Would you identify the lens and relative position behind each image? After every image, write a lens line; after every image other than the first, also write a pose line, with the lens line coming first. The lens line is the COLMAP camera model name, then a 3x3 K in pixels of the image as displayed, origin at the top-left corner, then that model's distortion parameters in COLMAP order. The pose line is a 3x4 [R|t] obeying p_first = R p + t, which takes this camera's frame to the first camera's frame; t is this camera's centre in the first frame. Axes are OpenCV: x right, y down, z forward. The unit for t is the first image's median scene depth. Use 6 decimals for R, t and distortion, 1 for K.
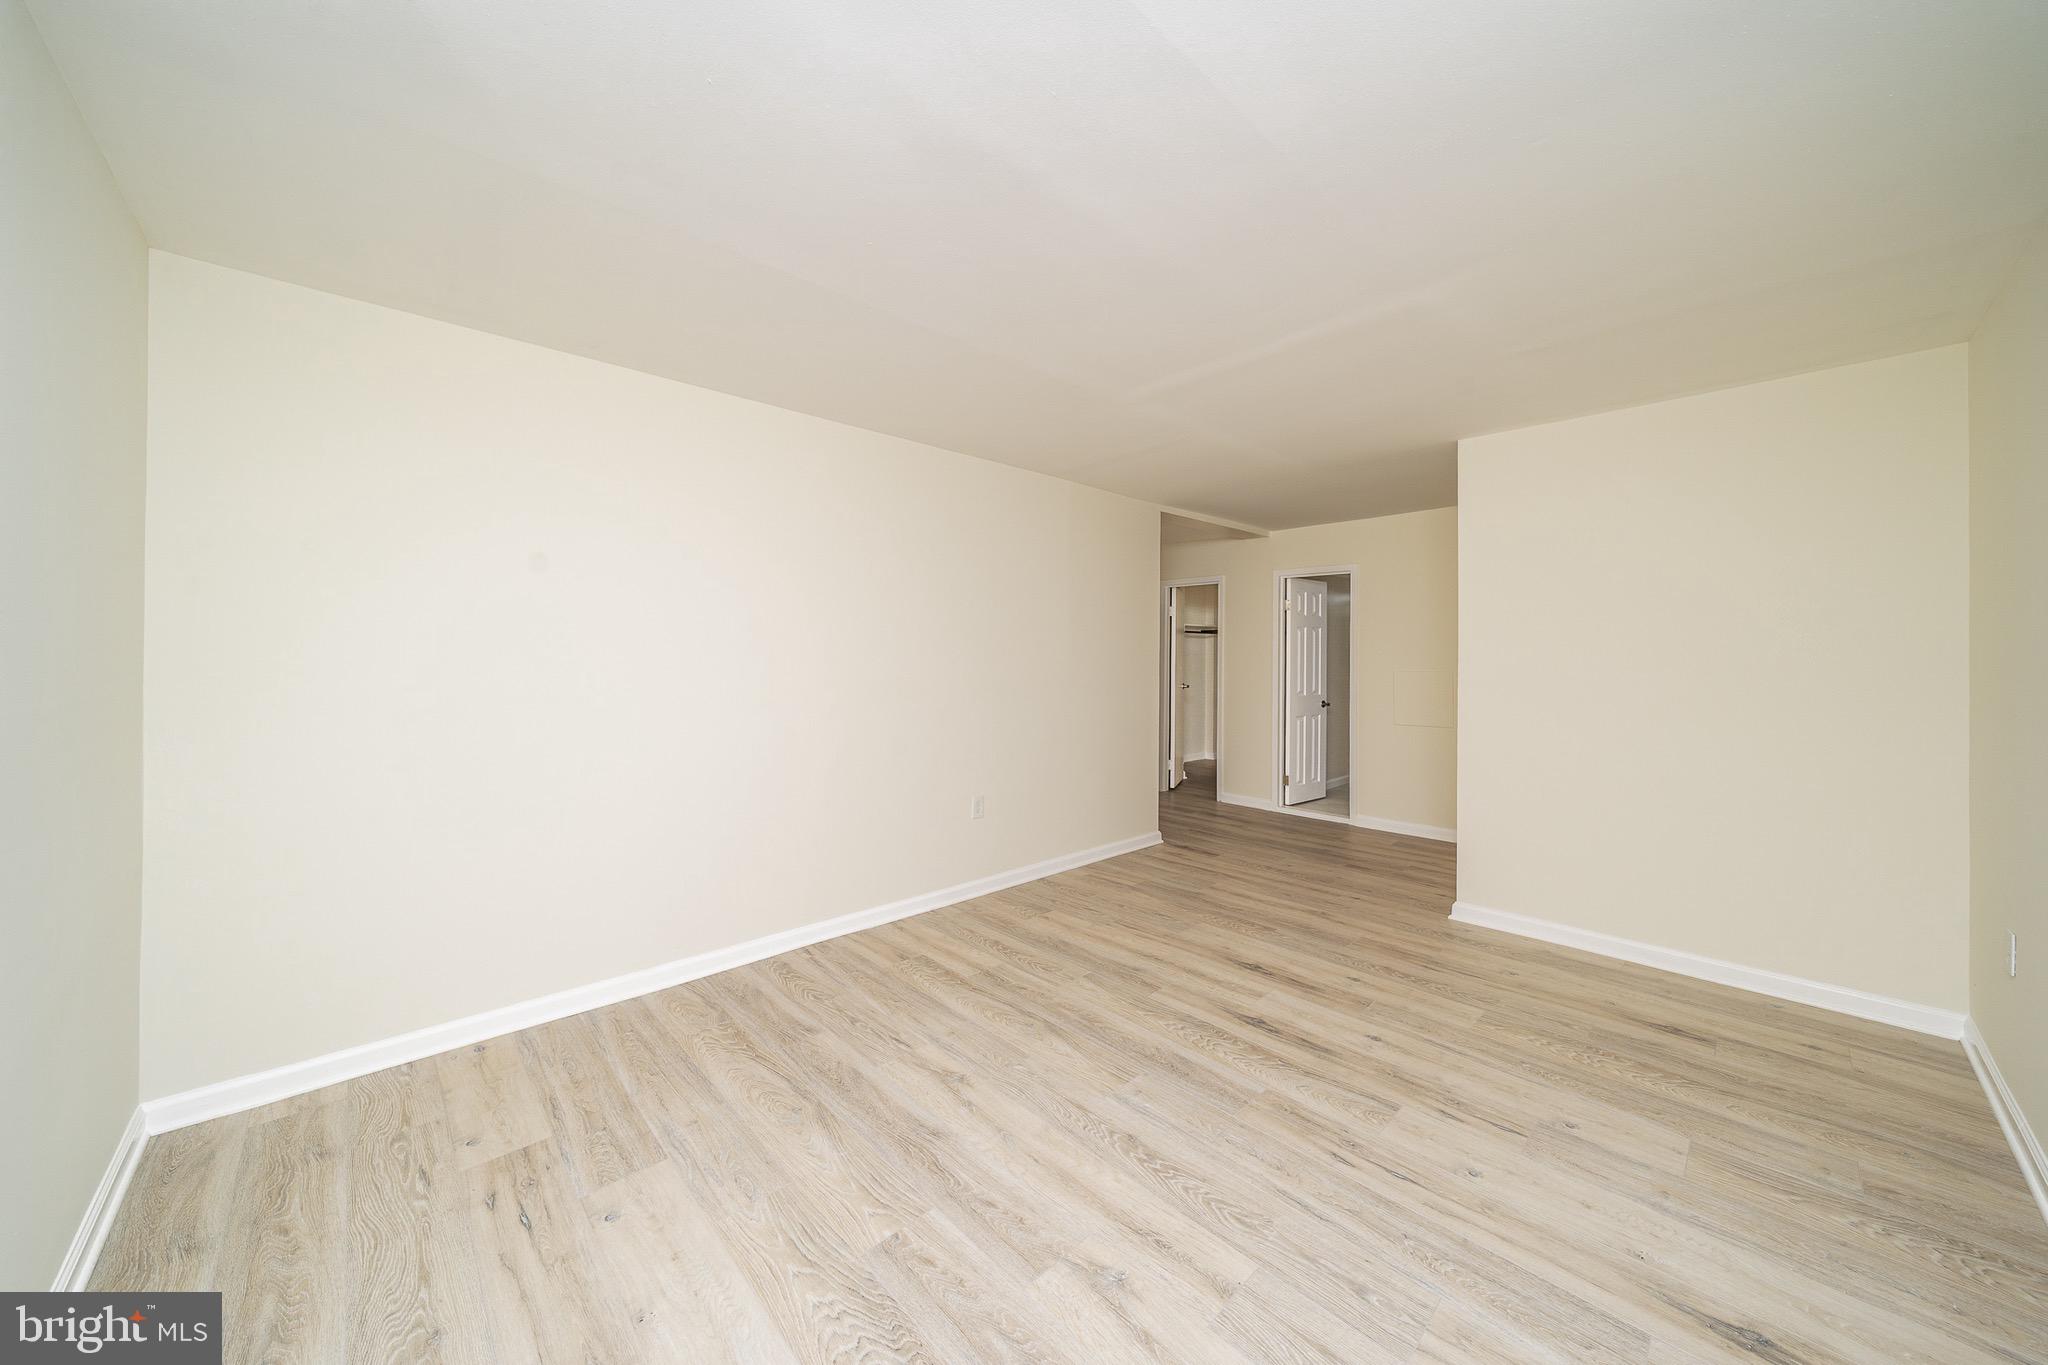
lens RADIAL K [[699.3, 0, 1024.0], [0, 699.3, 682.5], [0, 0, 1]] dist [-0.005776, -0.000002]
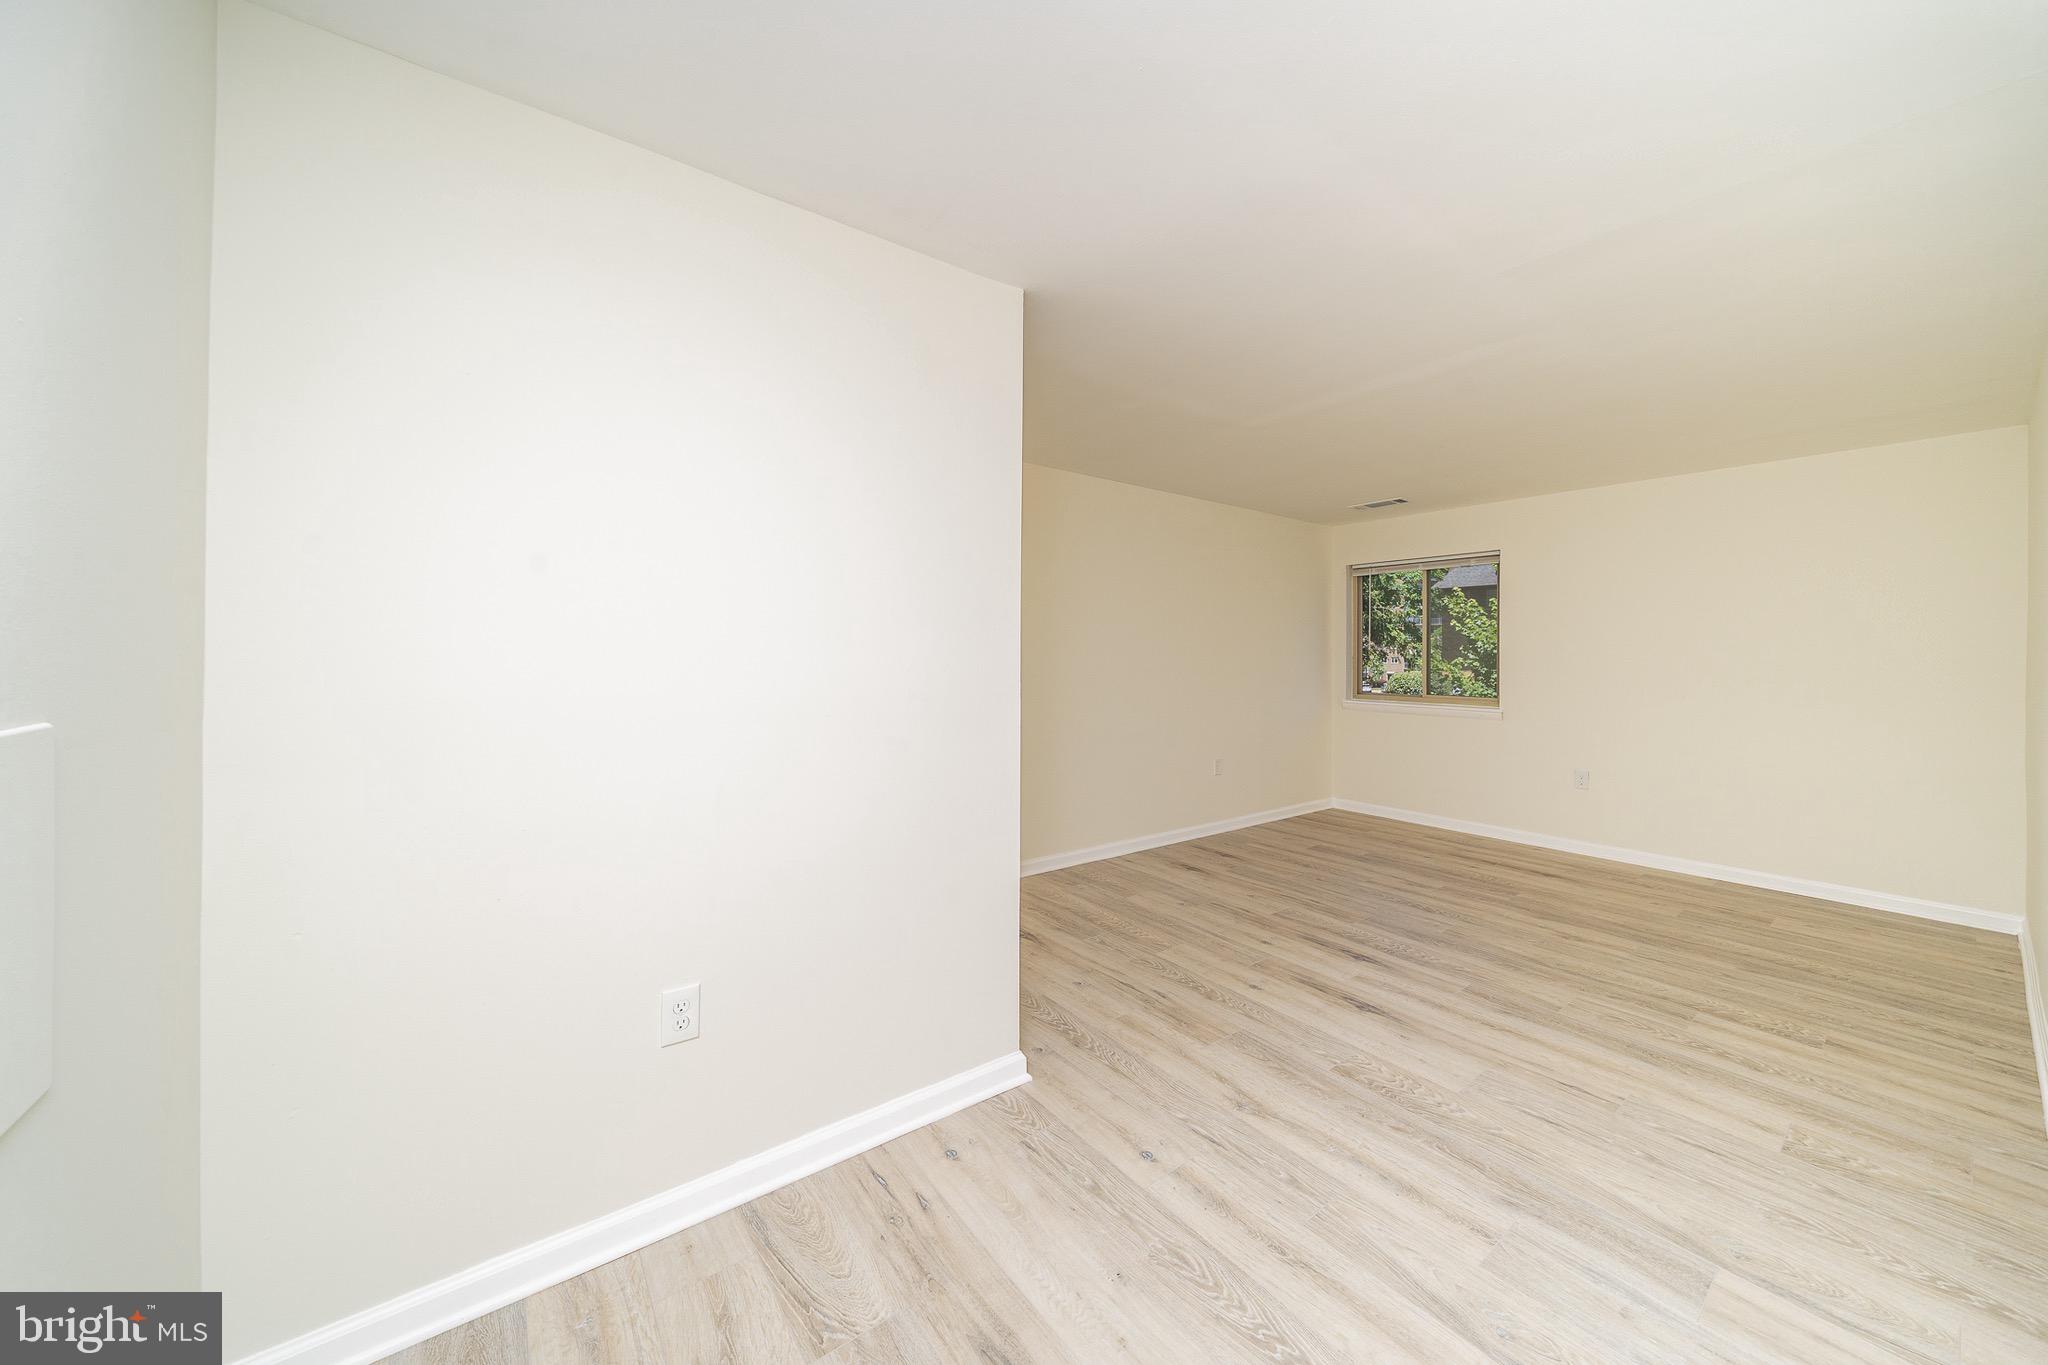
lens RADIAL K [[709.5, 0, 1025.8], [0, 709.5, 660.1], [0, 0, 1]] dist [-0.002869, -0.000091]
pose [[-0.993989, -0.013703, 0.108618, 0.745840], [-0.008718, 0.998892, 0.046238, -0.070973], [-0.109132, 0.045013, -0.993008, 2.153086]]
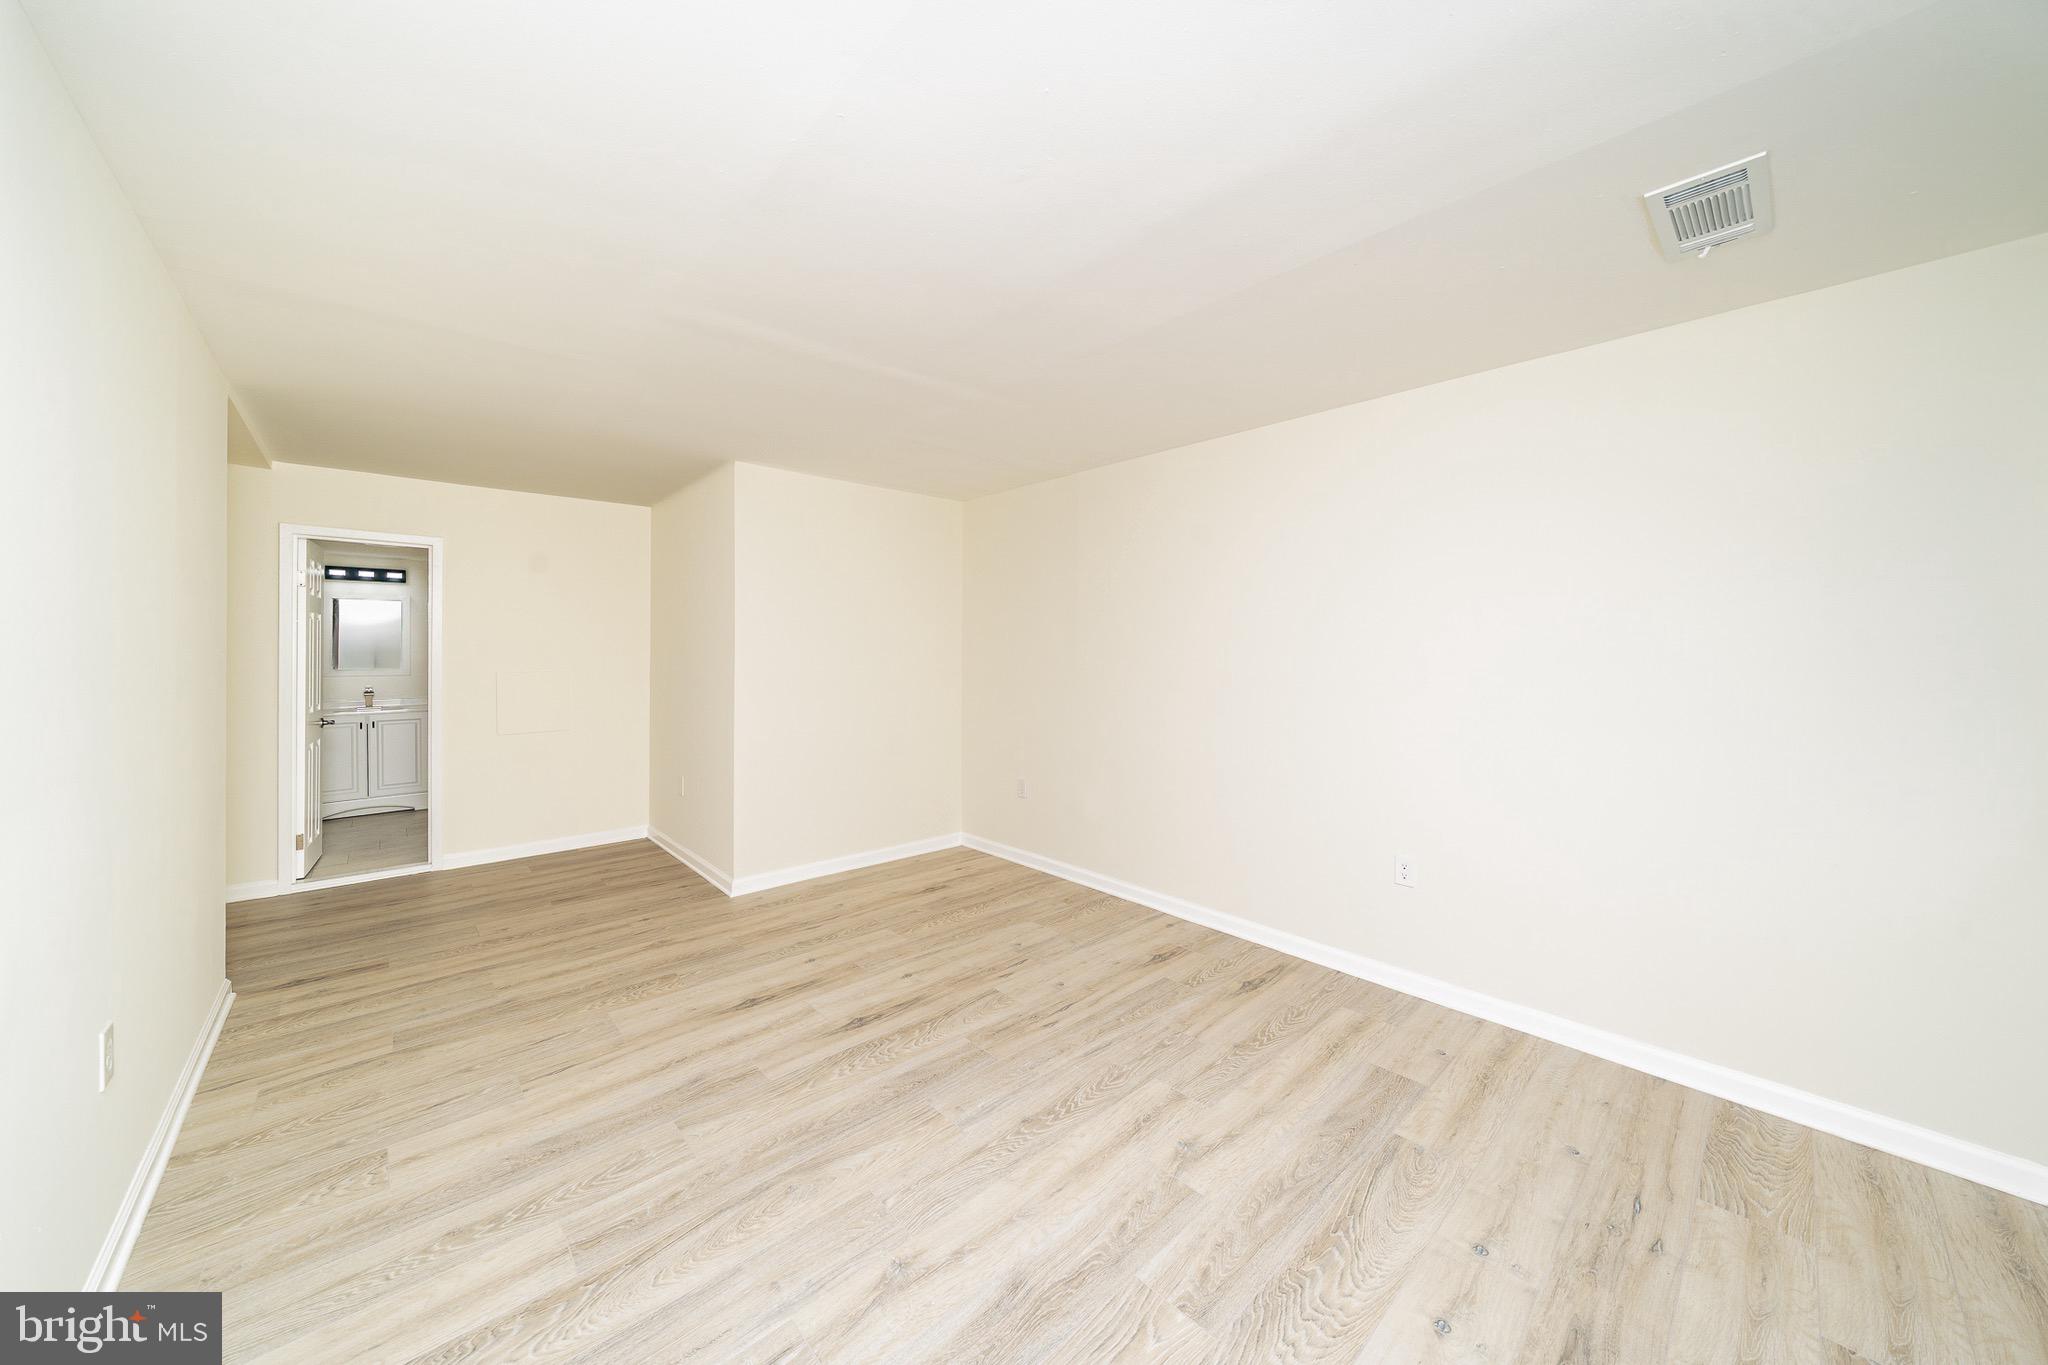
lens RADIAL K [[720.3, 0, 1026.2], [0, 720.3, 647.6], [0, 0, 1]] dist [-0.003381, -0.000147]
pose [[0.013806, 0.000490, 0.999905, -0.673796], [0.033548, 0.999437, -0.000953, -0.043024], [-0.999342, 0.033558, 0.013782, 0.696198]]
